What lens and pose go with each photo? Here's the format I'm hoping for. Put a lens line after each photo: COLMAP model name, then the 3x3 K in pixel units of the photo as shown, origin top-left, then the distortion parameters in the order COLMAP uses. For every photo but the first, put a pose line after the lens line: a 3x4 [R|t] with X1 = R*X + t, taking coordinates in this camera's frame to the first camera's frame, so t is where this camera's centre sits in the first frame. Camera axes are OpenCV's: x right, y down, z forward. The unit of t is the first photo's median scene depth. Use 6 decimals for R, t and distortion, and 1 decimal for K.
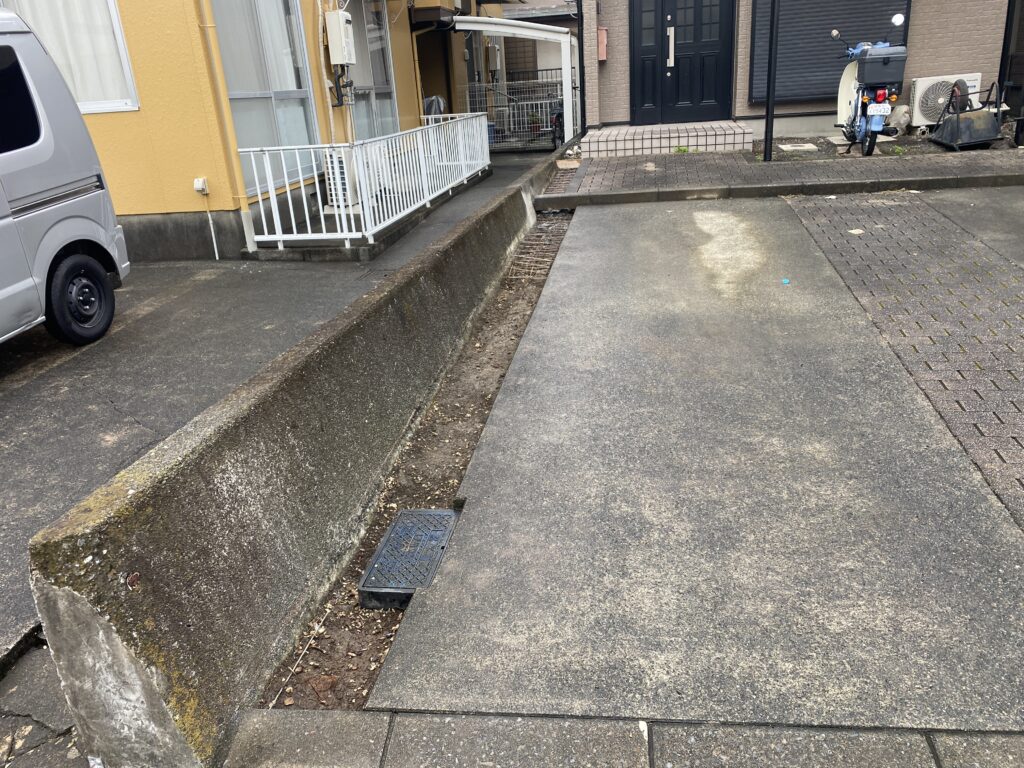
lens RADIAL K [[808.3, 0, 513.5], [0, 808.3, 385.4], [0, 0, 1]] dist [0.010445, 0.003582]
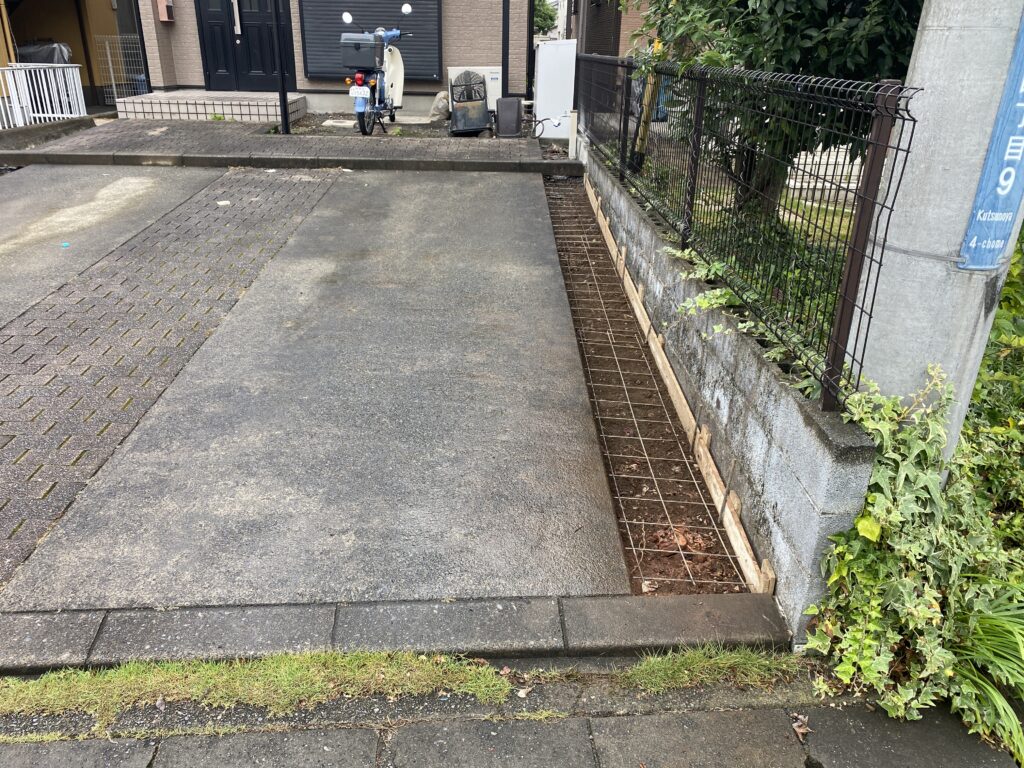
lens RADIAL K [[808.3, 0, 511.4], [0, 808.3, 381.8], [0, 0, 1]] dist [0.010445, 0.003582]
pose [[0.980906, 0.007568, 0.194335, 0.418325], [-0.013792, 0.999434, 0.030690, 0.005724], [-0.193993, -0.032784, 0.980455, -0.091884]]
